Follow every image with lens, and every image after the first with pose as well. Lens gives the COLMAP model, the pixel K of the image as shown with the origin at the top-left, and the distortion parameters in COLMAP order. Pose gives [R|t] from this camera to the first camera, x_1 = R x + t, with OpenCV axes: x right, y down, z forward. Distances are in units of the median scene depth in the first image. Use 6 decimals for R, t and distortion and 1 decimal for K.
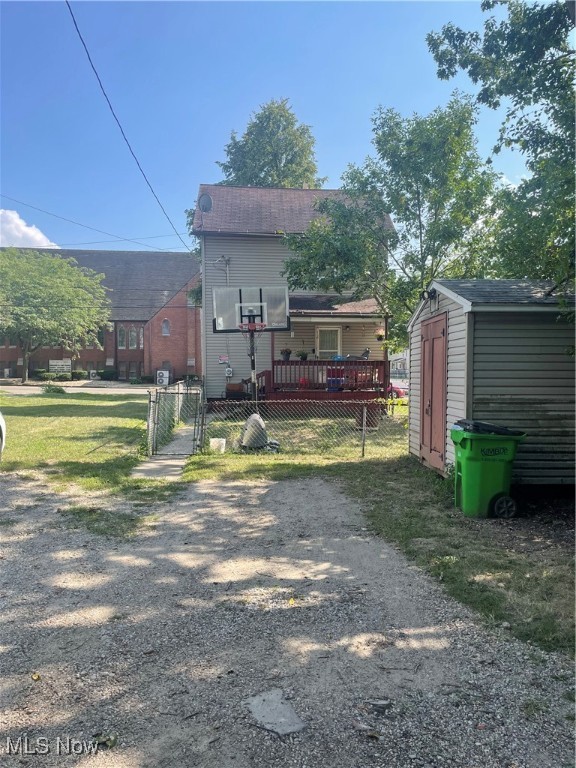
lens RADIAL K [[560.2, 0, 288.7], [0, 560.2, 385.4], [0, 0, 1]] dist [-0.014400, -0.005896]
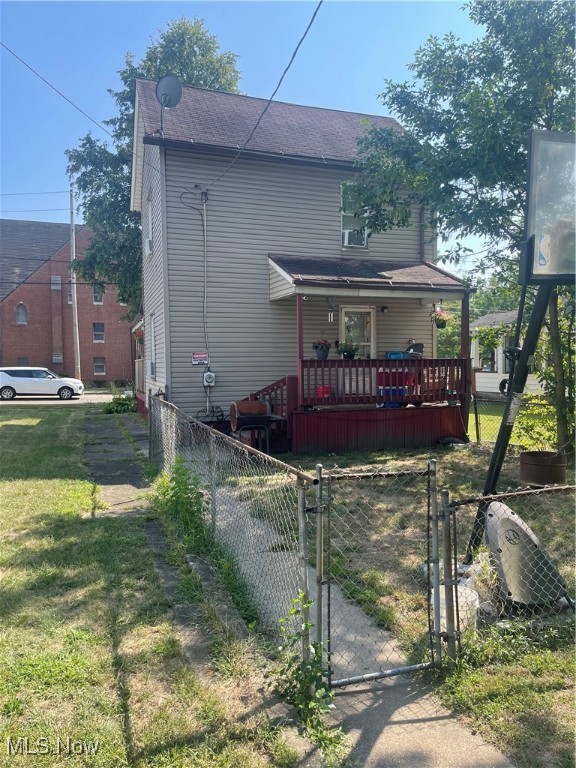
lens RADIAL K [[560.2, 0, 287.4], [0, 560.2, 381.1], [0, 0, 1]] dist [-0.014400, -0.005896]
pose [[0.963778, -0.018327, 0.266075, -0.106146], [0.016954, 0.999828, 0.007457, -0.013872], [-0.266166, -0.002676, 0.963924, 0.225233]]
